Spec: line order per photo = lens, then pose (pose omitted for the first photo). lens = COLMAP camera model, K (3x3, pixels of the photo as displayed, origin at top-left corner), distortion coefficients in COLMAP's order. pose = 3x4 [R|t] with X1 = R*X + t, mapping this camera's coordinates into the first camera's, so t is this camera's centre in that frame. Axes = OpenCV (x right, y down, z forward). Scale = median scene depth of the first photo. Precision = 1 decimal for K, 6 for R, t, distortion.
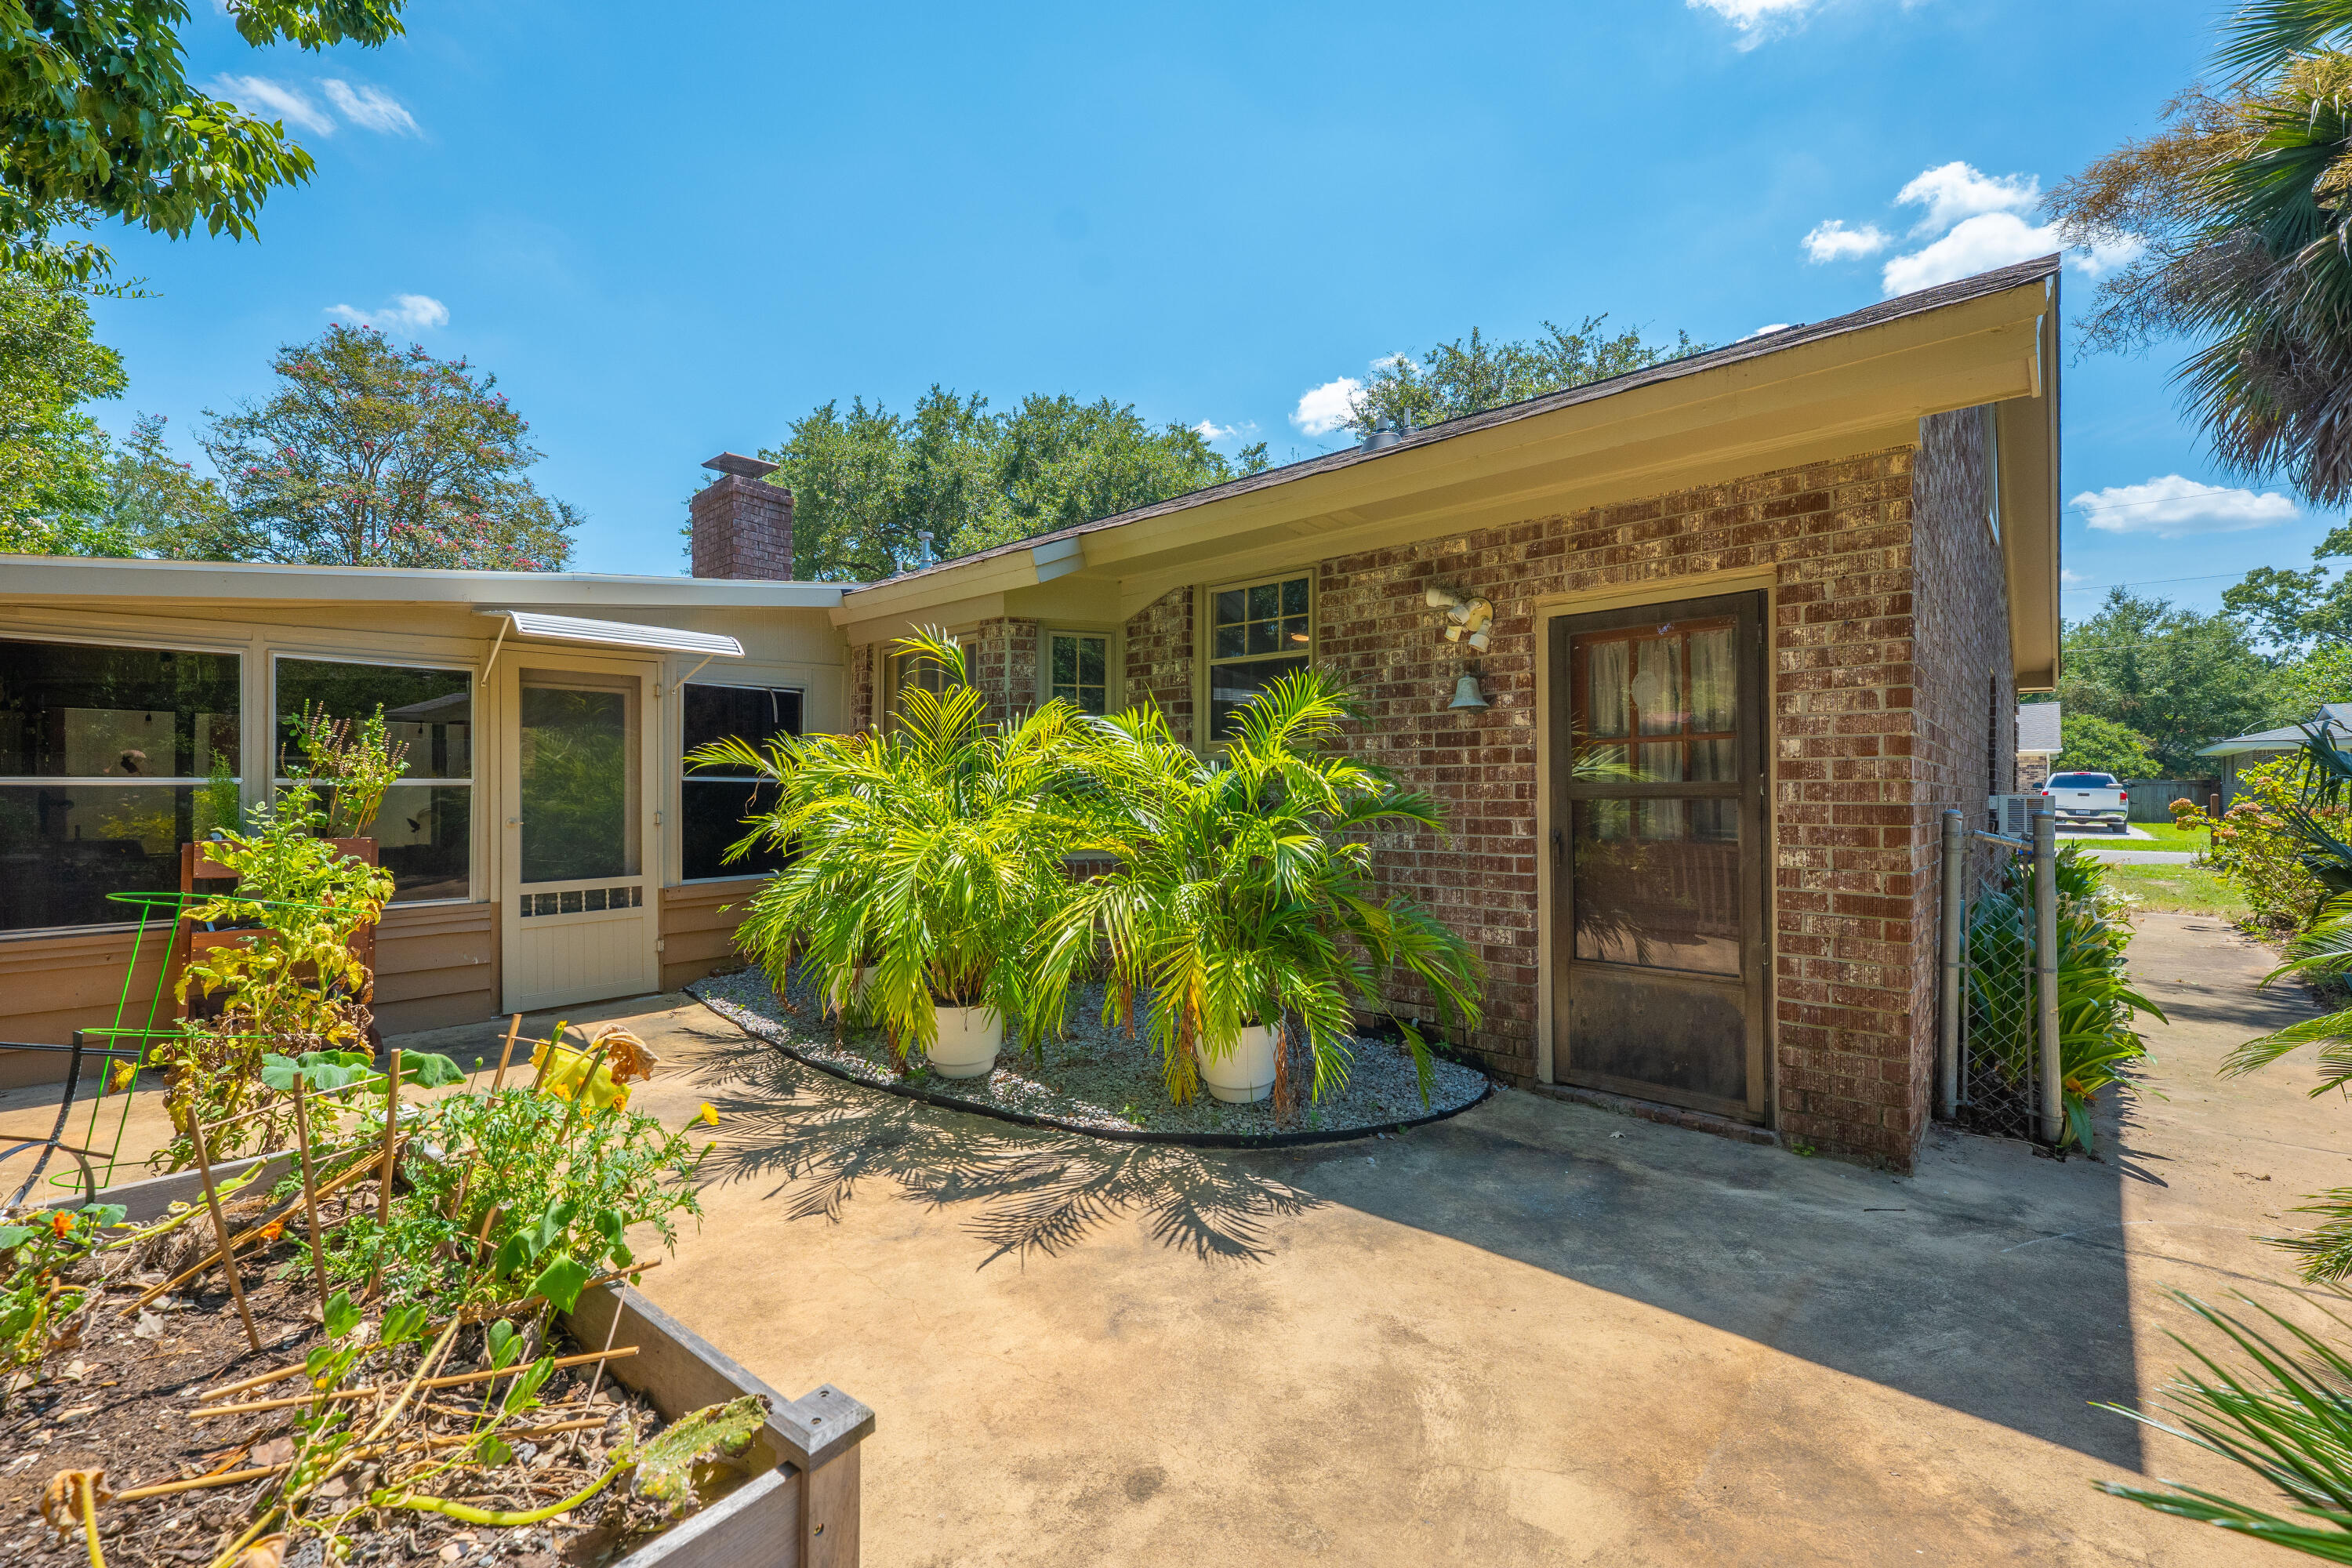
lens RADIAL K [[967.1, 0, 1166.7], [0, 967.1, 778.4], [0, 0, 1]] dist [-0.000941, 0.000106]
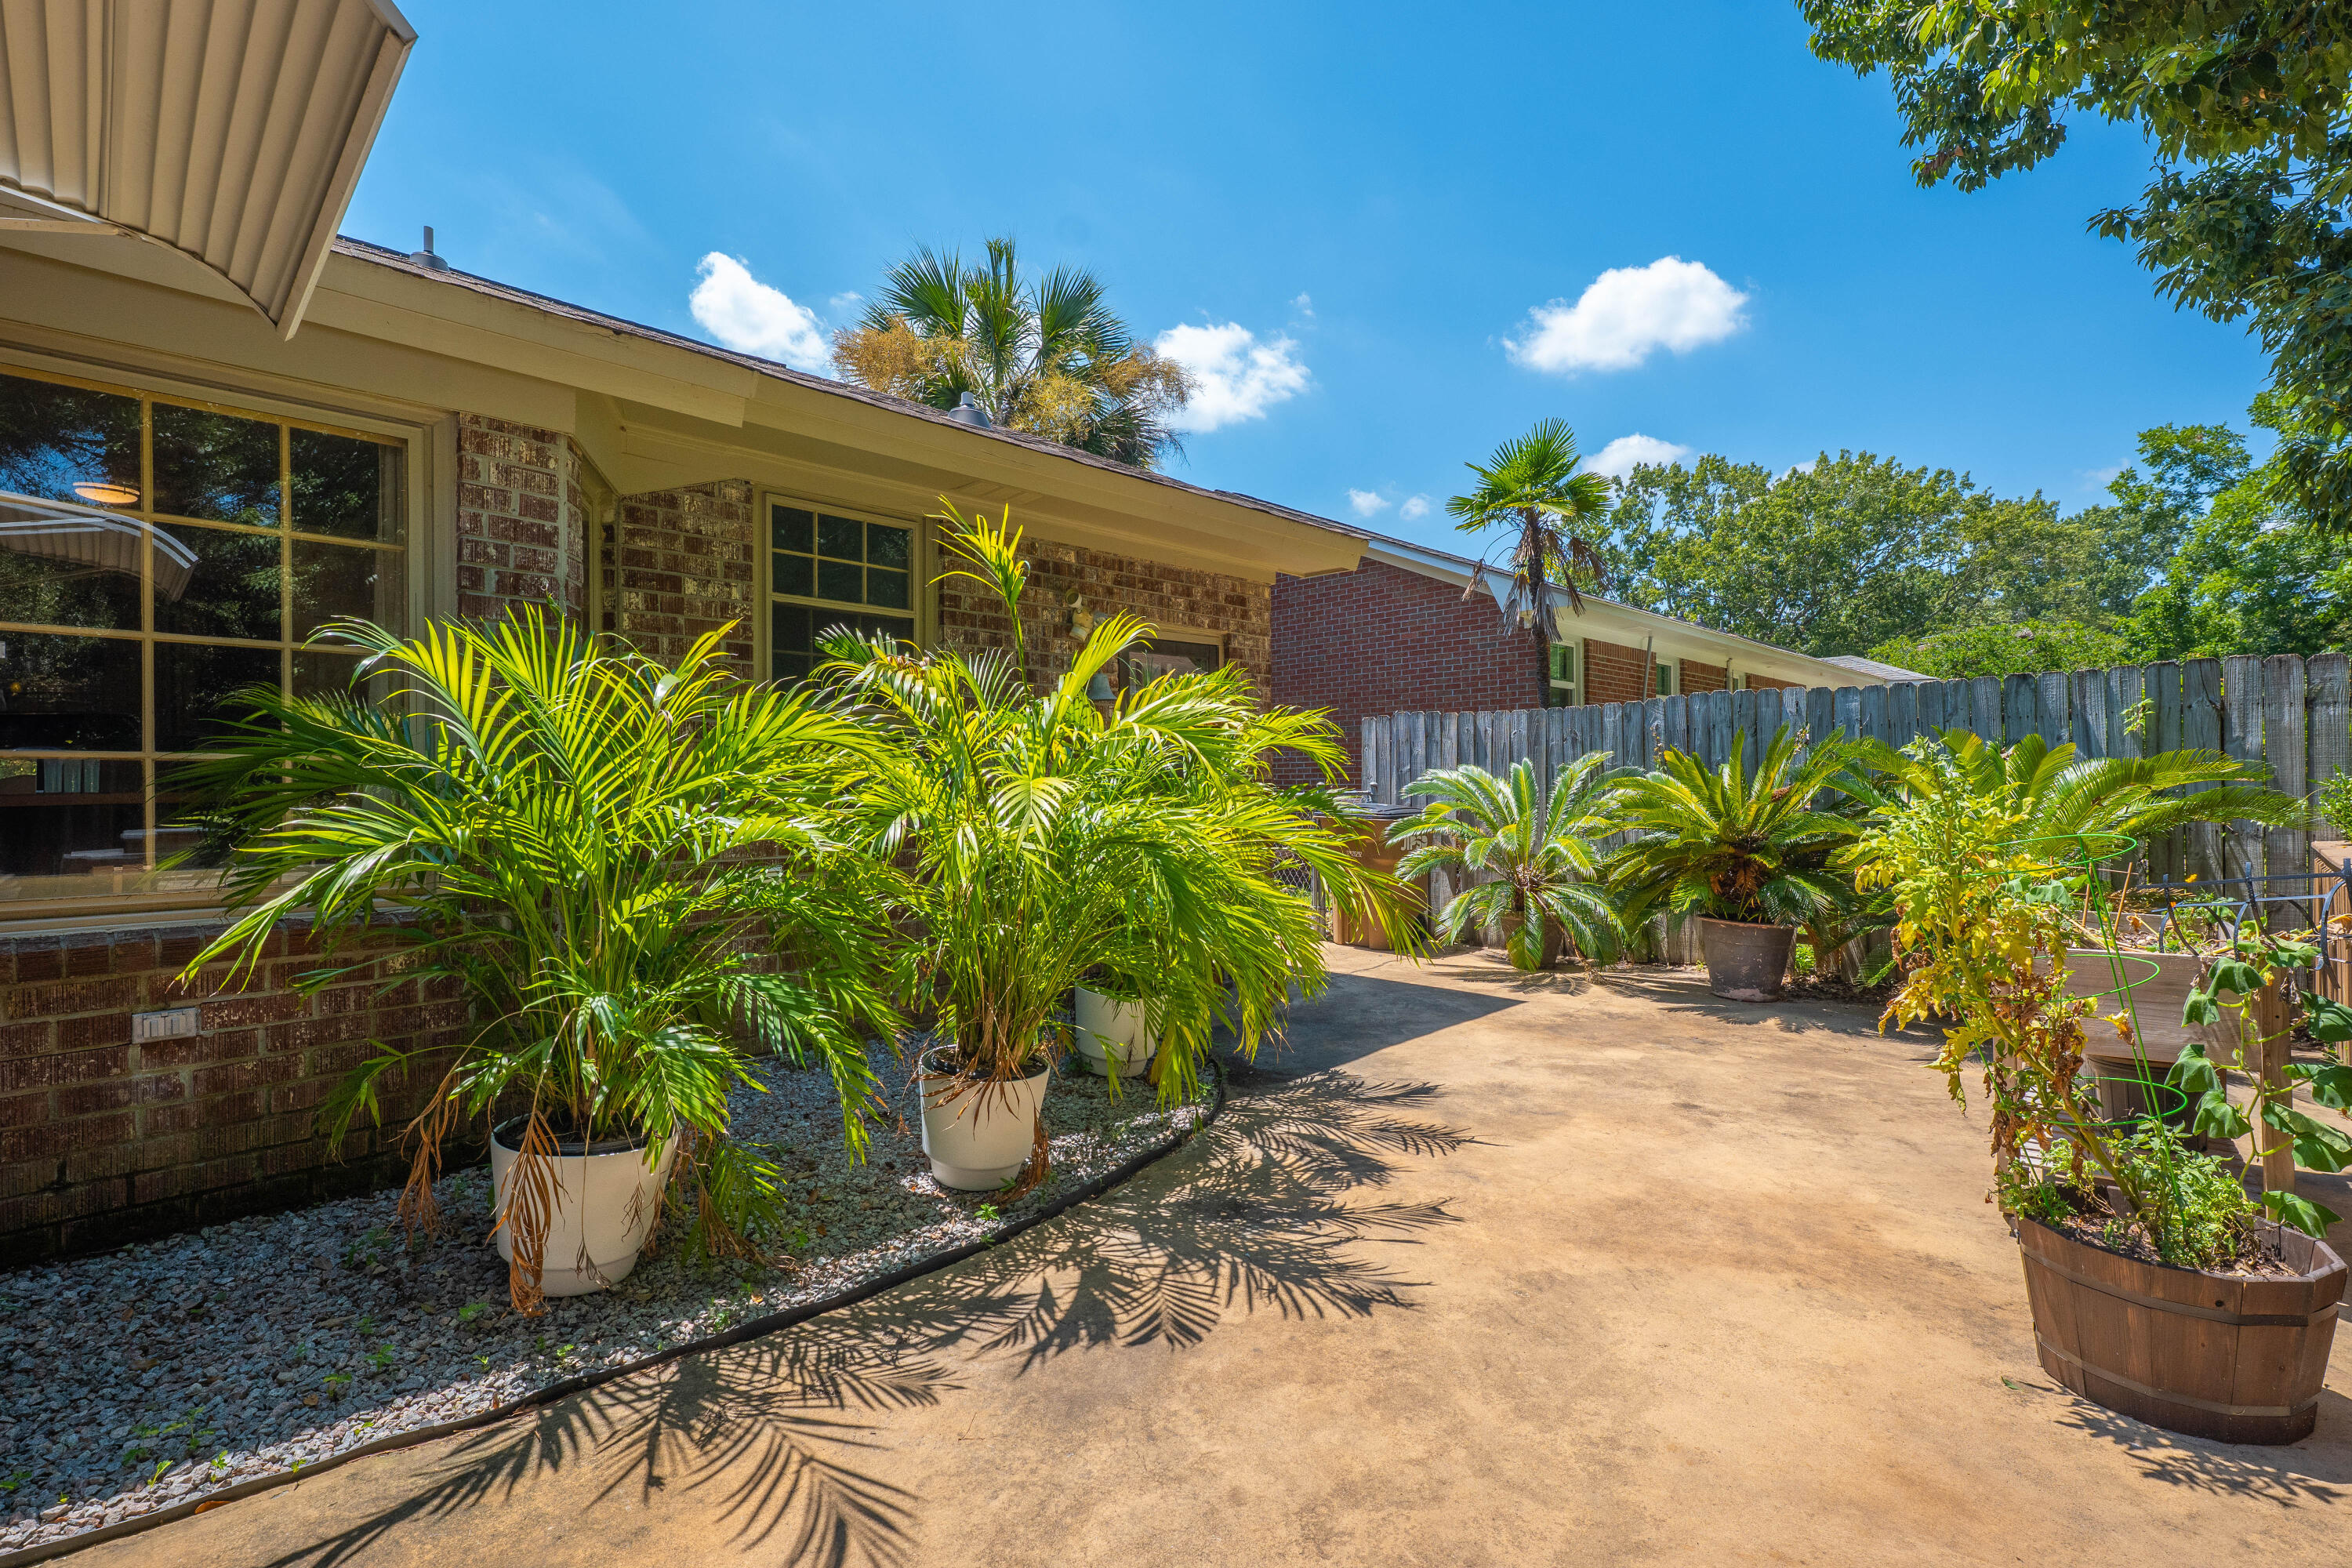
lens RADIAL K [[1076.0, 0, 1187.1], [0, 1076.0, 786.1], [0, 0, 1]] dist [0.021944, -0.000526]
pose [[0.014823, -0.002571, 0.999887, -1.154273], [-0.002104, 0.999994, 0.002603, 0.031311], [-0.999888, -0.002142, 0.014817, 1.012694]]
